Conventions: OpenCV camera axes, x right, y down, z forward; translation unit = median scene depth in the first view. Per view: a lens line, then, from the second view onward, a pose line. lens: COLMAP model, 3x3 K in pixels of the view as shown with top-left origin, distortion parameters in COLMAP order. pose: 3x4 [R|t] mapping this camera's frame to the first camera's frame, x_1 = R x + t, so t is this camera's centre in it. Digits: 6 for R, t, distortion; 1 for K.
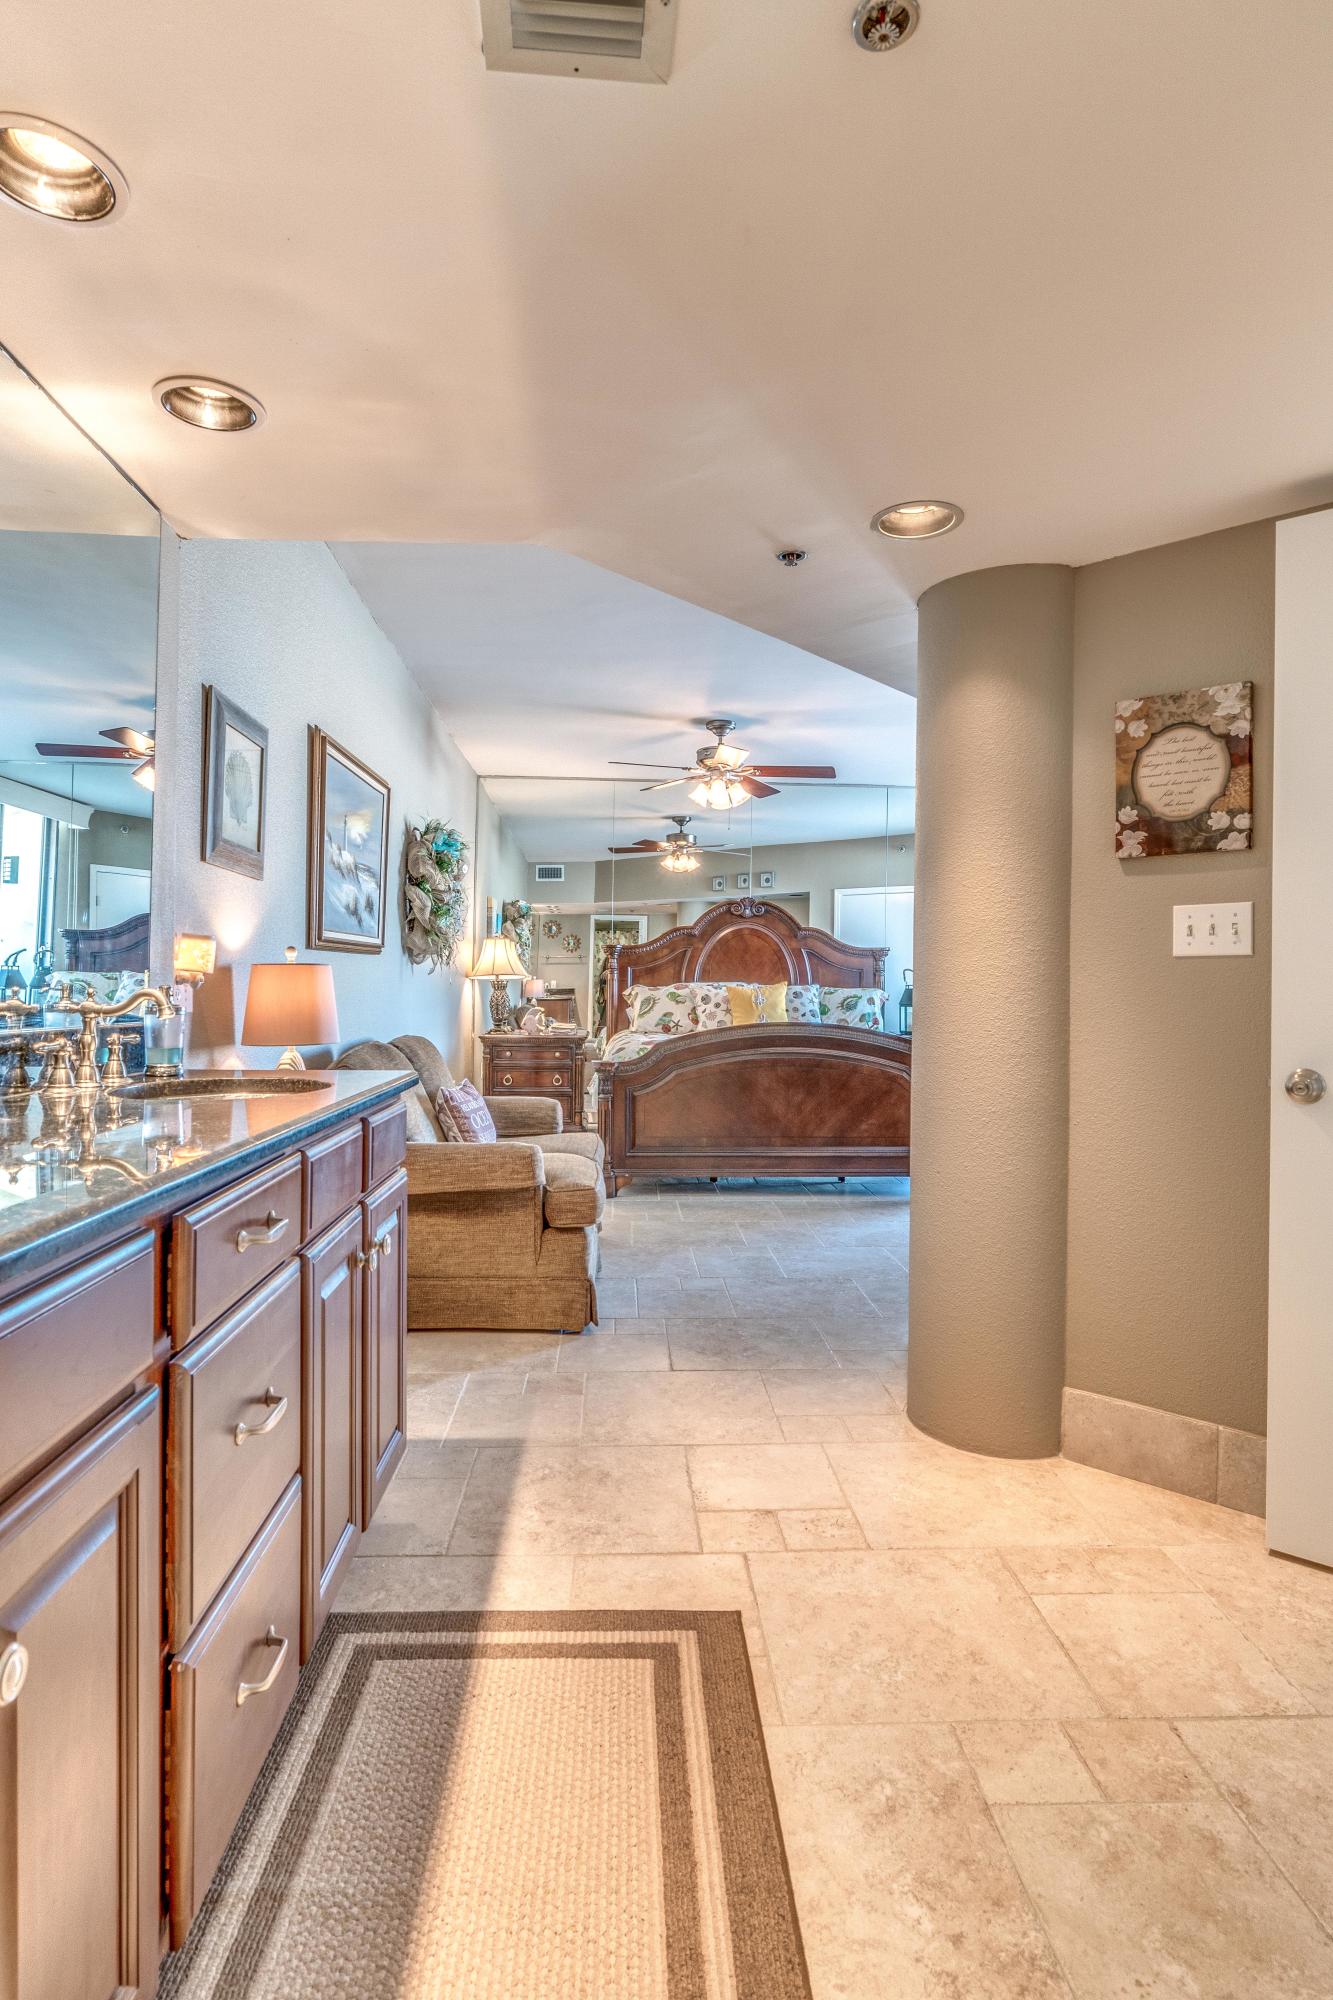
lens RADIAL K [[1027.0, 0, 705.8], [0, 1027.0, 993.0], [0, 0, 1]] dist [0.000010, 0.000075]
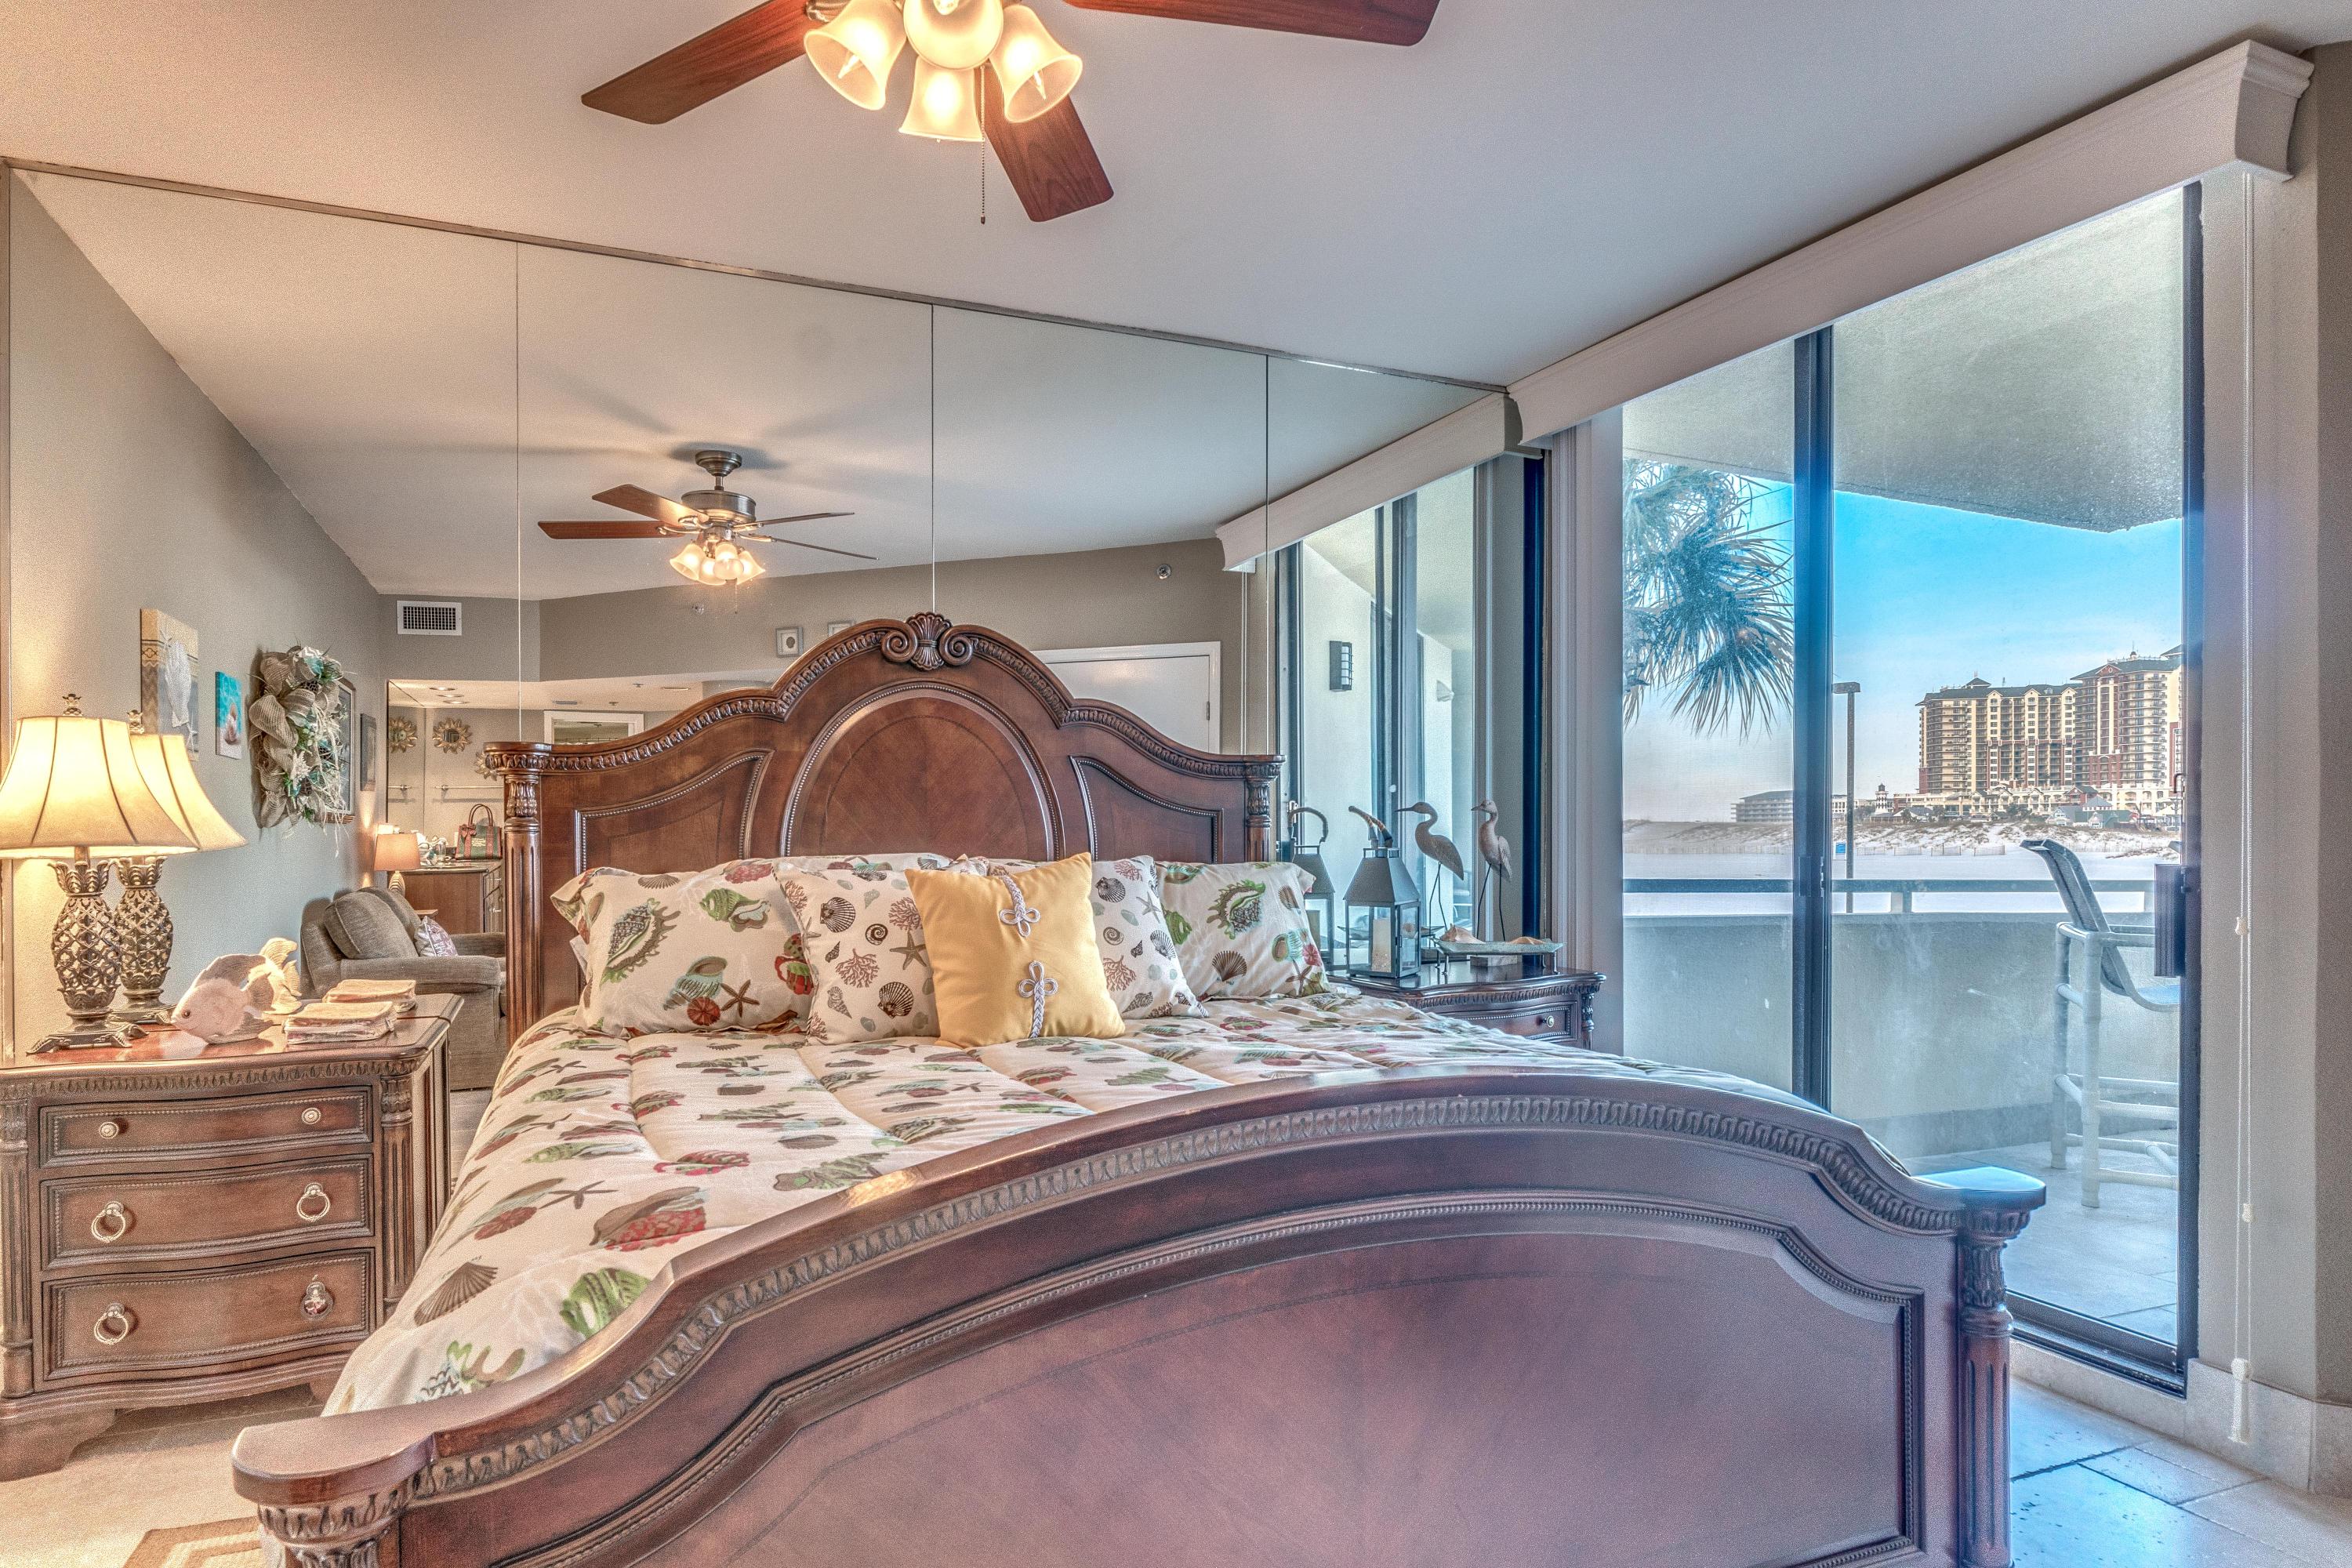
lens RADIAL K [[1292.3, 0, 1114.3], [0, 1292.3, 843.5], [0, 0, 1]] dist [-0.006409, -0.000751]
pose [[0.958006, -0.017182, 0.286232, -0.029859], [0.015357, 0.999845, 0.008619, -0.016594], [-0.286336, -0.003861, 0.958121, 0.585193]]
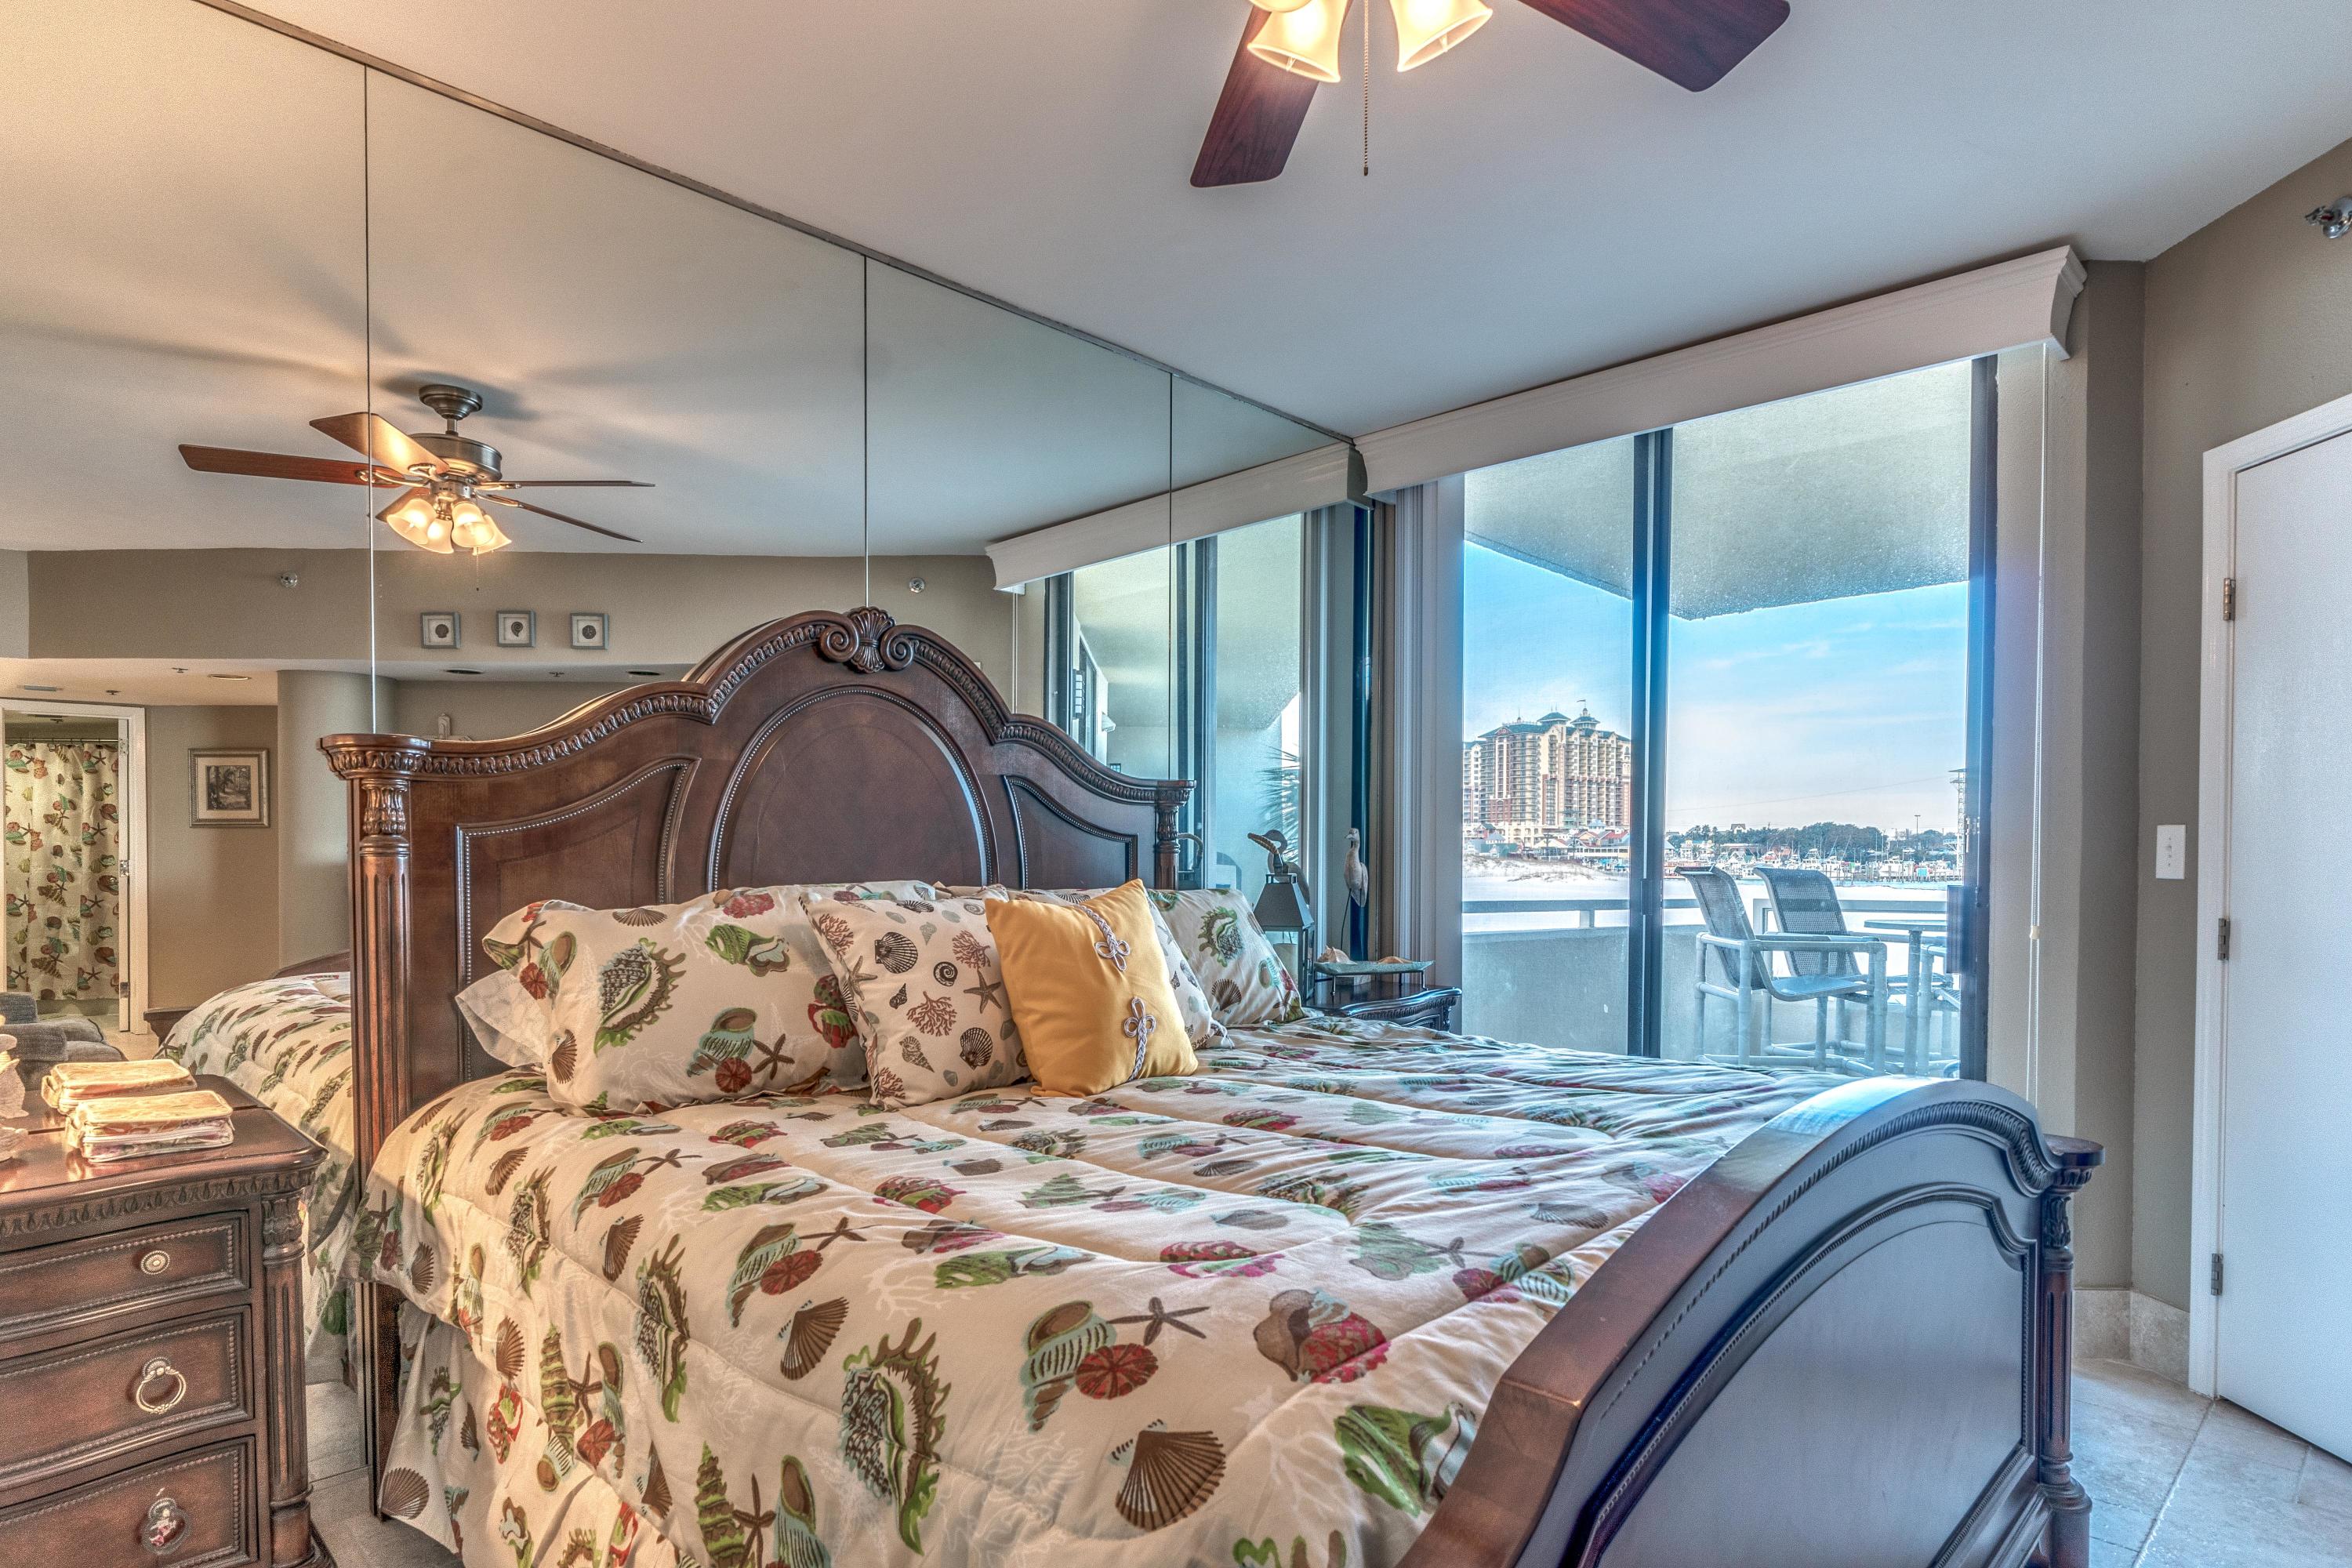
lens RADIAL K [[1258.1, 0, 1193.5], [0, 1258.1, 890.8], [0, 0, 1]] dist [-0.005238, -0.000758]
pose [[0.766185, -0.028160, 0.642002, -0.143875], [0.011364, 0.999477, 0.030277, -0.017916], [-0.642519, -0.015902, 0.766105, 0.680866]]
